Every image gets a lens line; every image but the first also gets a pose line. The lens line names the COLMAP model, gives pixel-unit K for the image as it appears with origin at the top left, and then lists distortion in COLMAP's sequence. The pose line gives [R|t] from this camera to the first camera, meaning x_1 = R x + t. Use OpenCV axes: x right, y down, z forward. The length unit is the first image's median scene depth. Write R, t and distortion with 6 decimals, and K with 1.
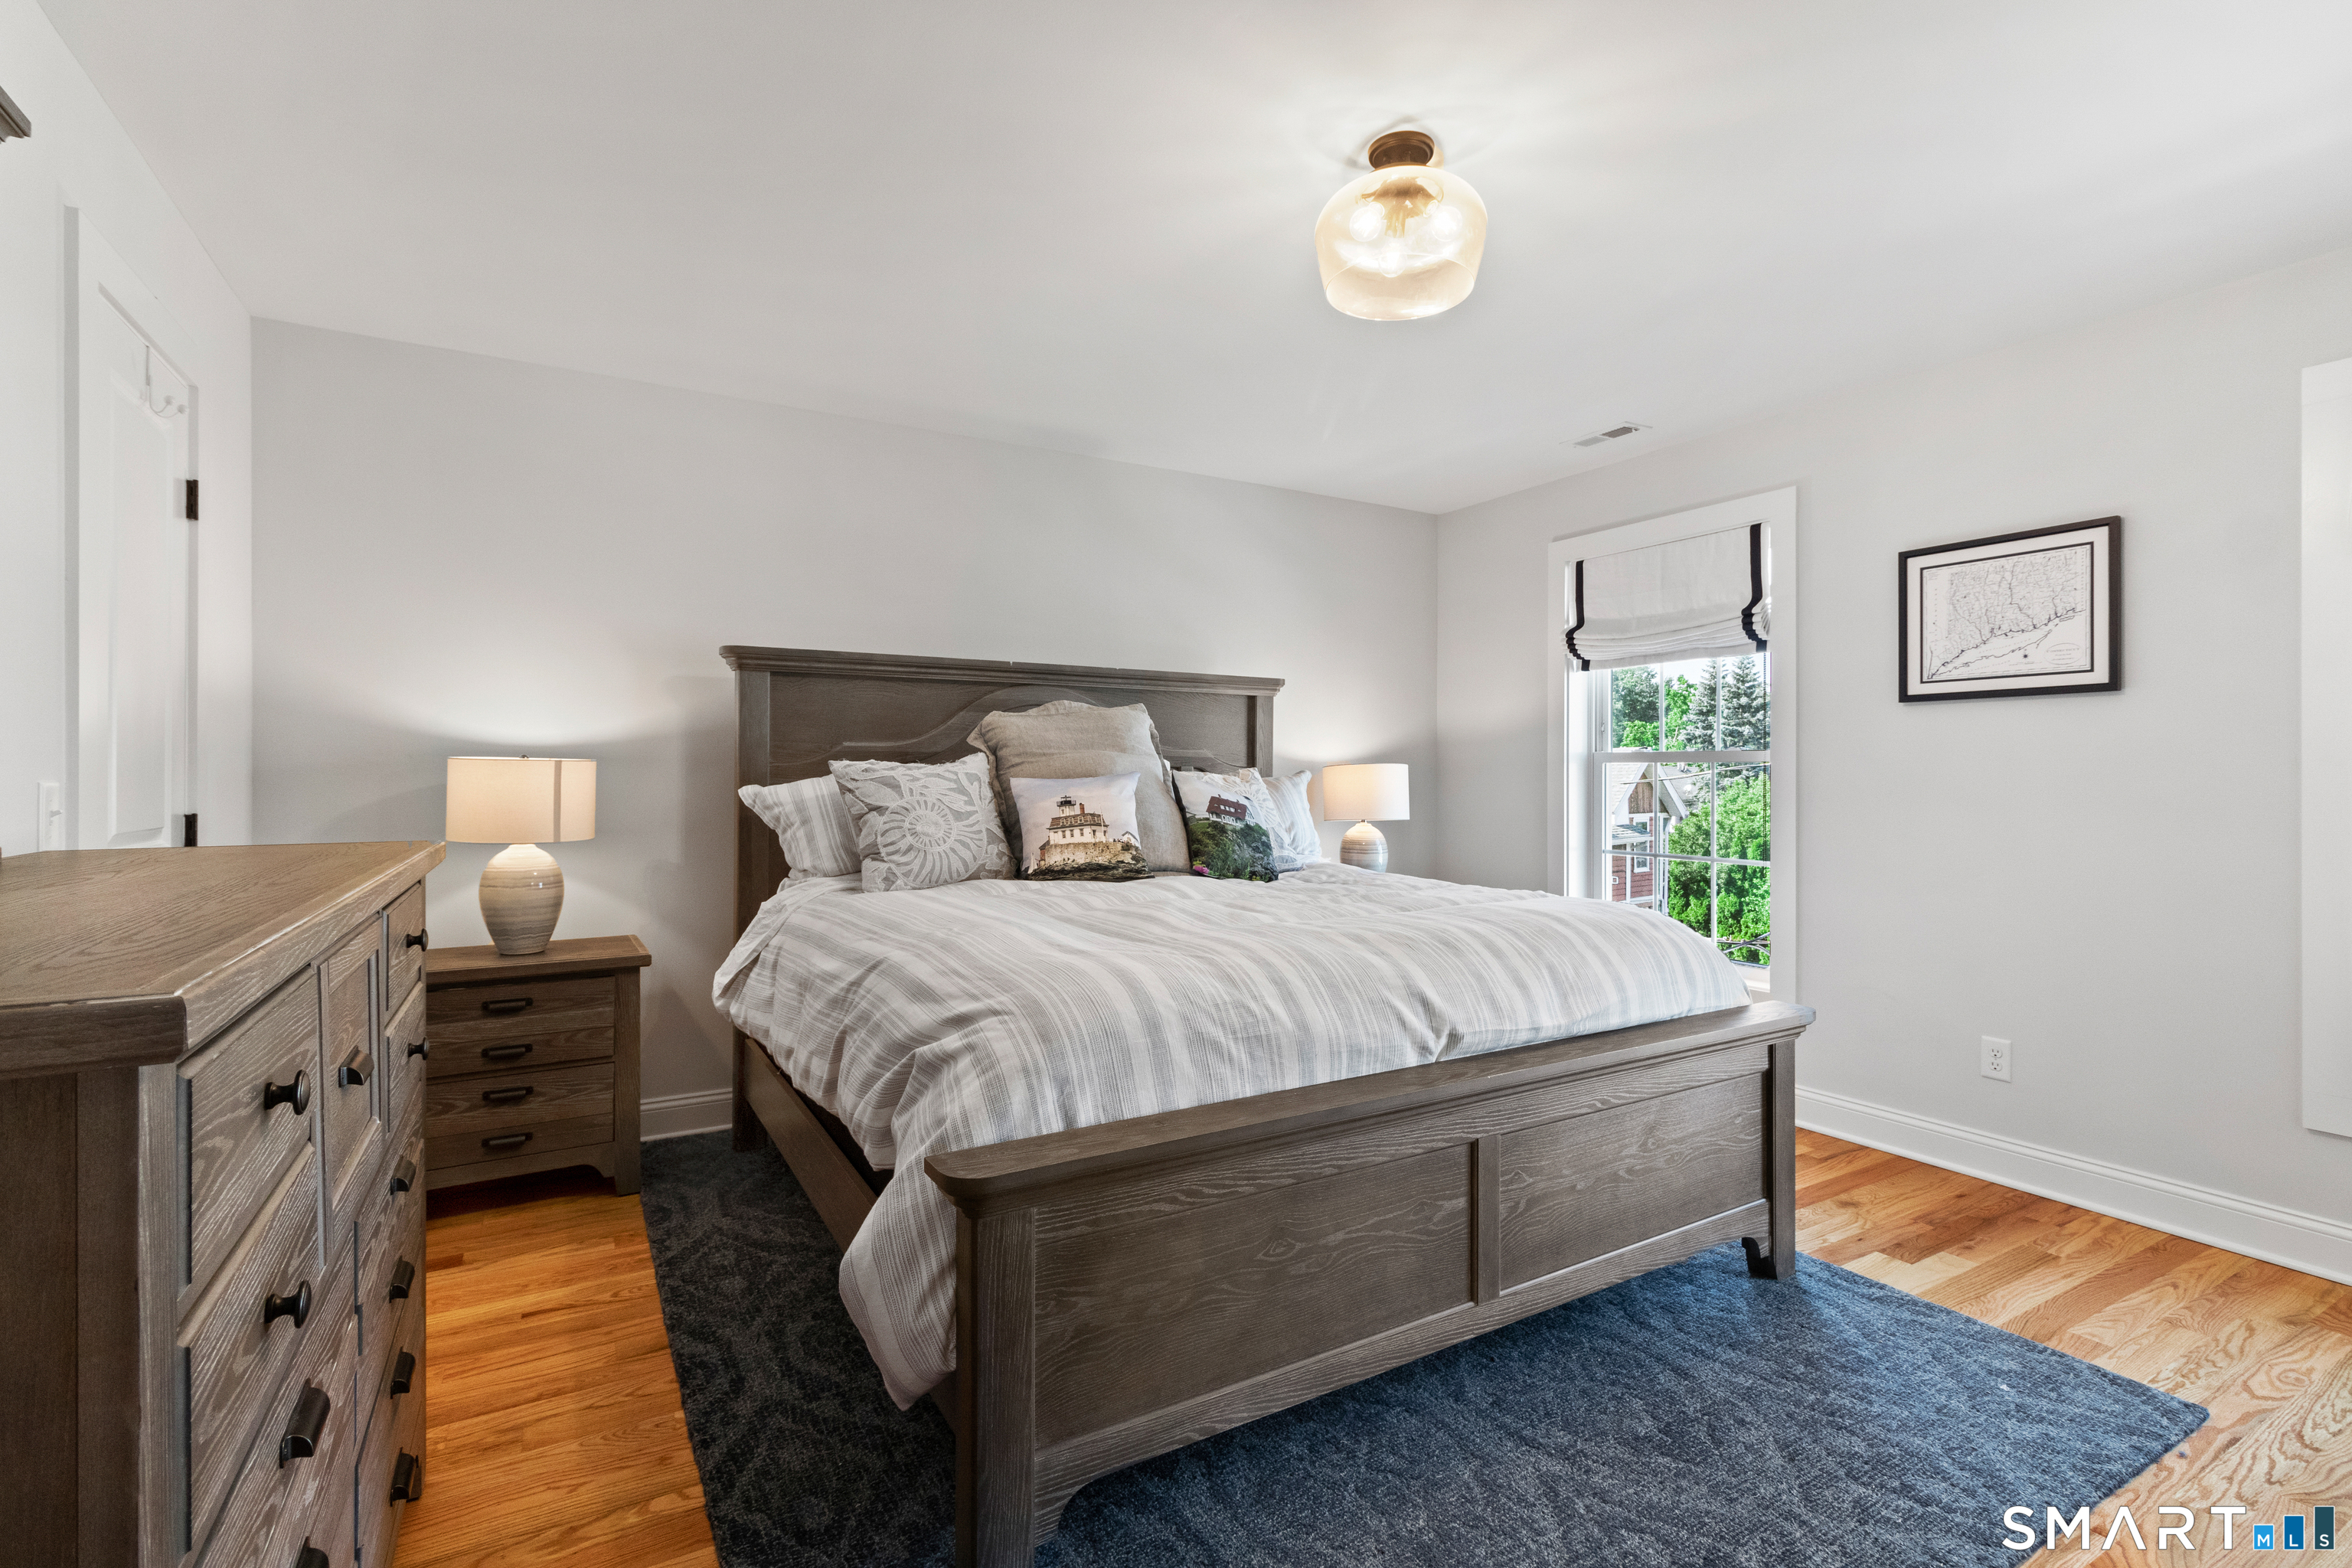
lens RADIAL K [[1091.9, 0, 1179.4], [0, 1091.9, 782.5], [0, 0, 1]] dist [0.010261, -0.002753]
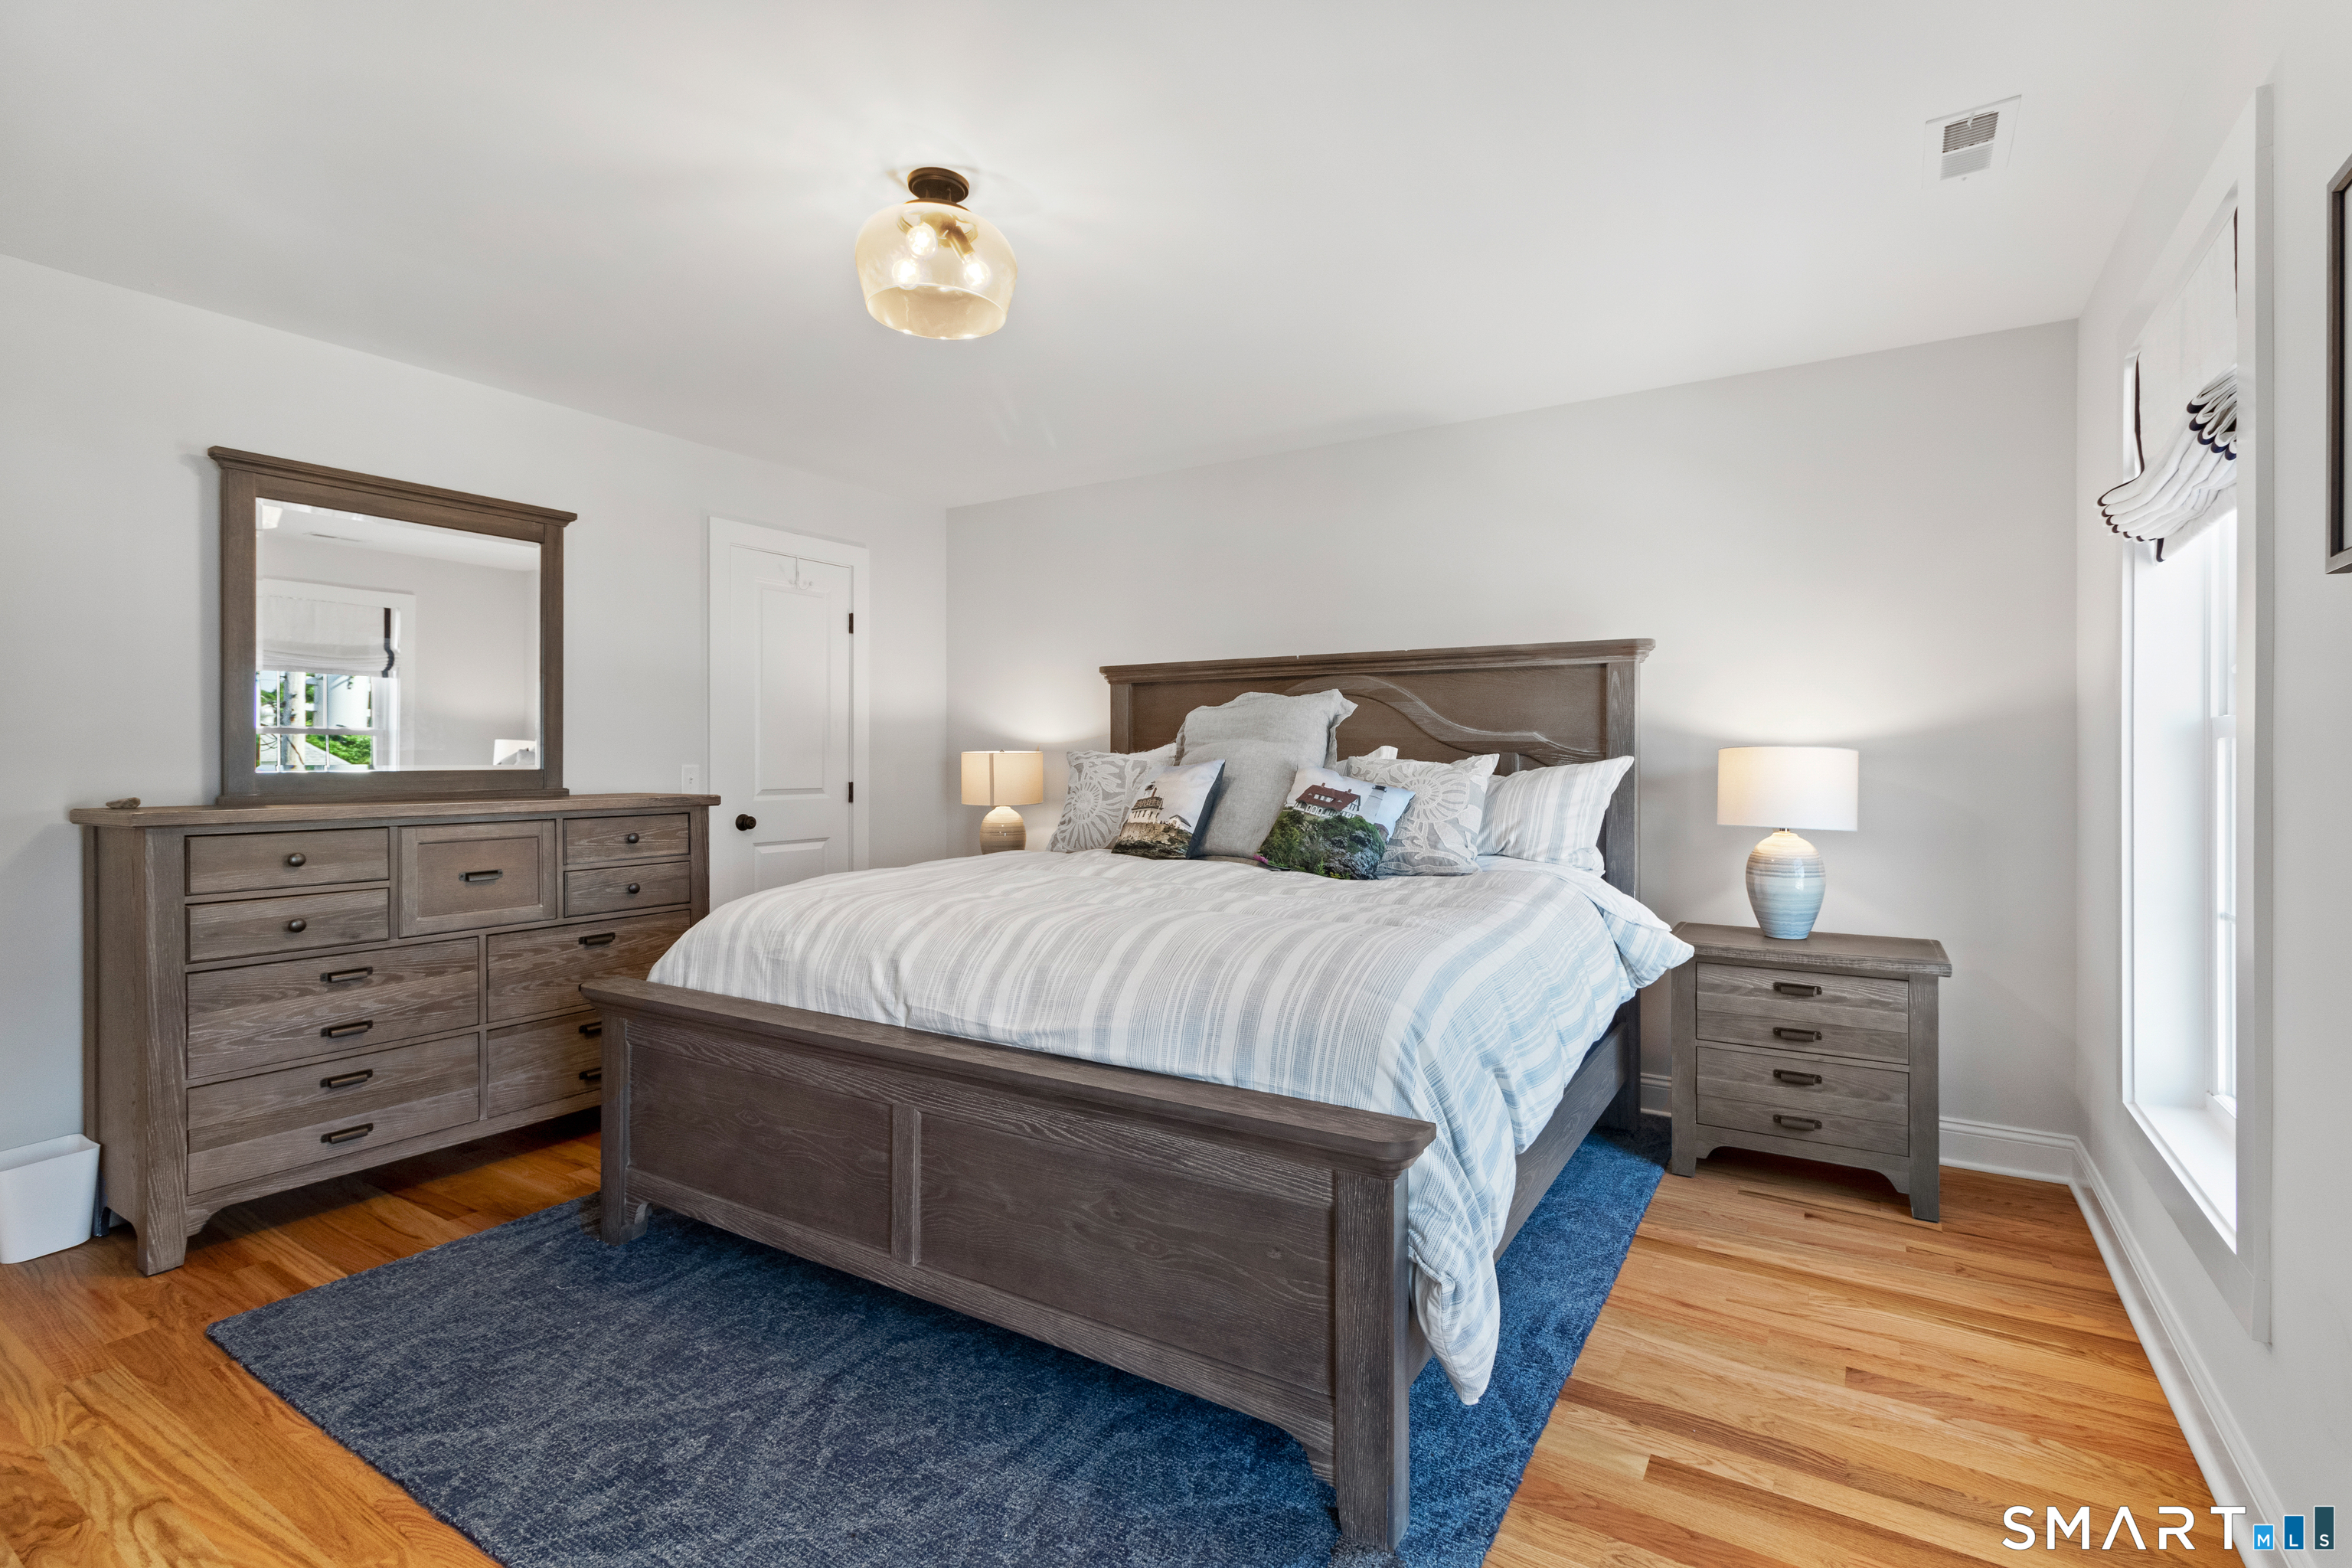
lens RADIAL K [[1091.9, 0, 1181.6], [0, 1091.9, 773.5], [0, 0, 1]] dist [0.010261, -0.002753]
pose [[0.452856, 0.008094, -0.891547, 0.823269], [-0.007549, 0.999958, 0.005243, -0.001292], [0.891552, 0.004356, 0.452898, 0.470084]]
